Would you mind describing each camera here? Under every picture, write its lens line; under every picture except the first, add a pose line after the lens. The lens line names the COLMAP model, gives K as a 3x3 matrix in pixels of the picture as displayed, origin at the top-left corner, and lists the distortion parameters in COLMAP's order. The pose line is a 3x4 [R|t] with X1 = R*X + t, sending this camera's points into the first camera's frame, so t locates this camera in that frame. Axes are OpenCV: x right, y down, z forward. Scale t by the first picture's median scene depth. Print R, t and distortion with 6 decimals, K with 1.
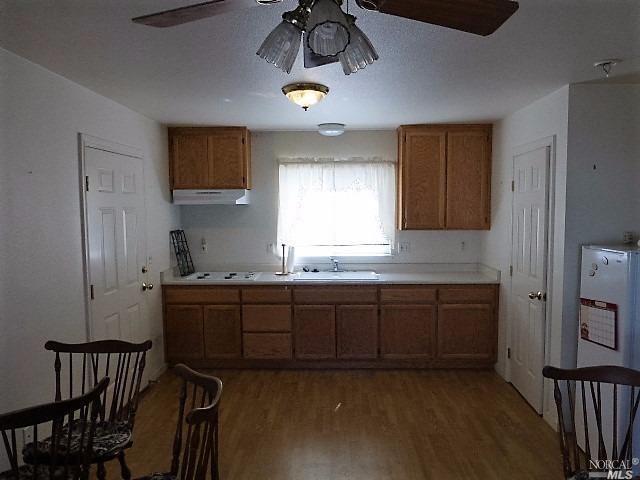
lens RADIAL K [[461.9, 0, 320.0], [0, 461.9, 240.0], [0, 0, 1]] dist [0.000107, 0.000383]
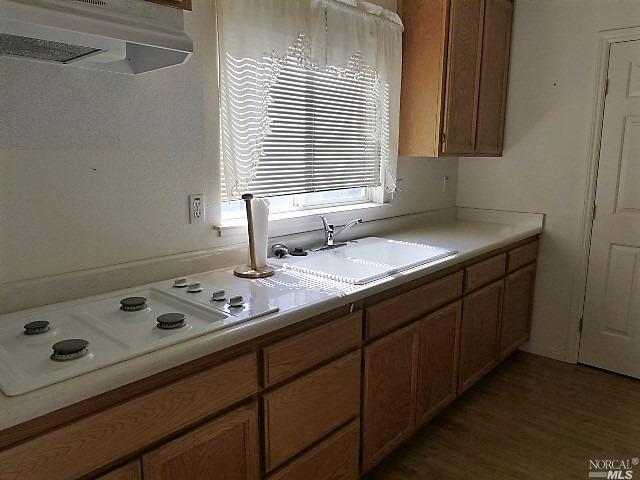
lens RADIAL K [[461.9, 0, 320.0], [0, 461.9, 240.0], [0, 0, 1]] dist [0.000107, 0.000383]
pose [[0.665361, -0.125024, 0.735978, -0.354605], [0.046222, 0.990884, 0.126539, 0.001276], [-0.745089, -0.050176, 0.665075, 0.775611]]
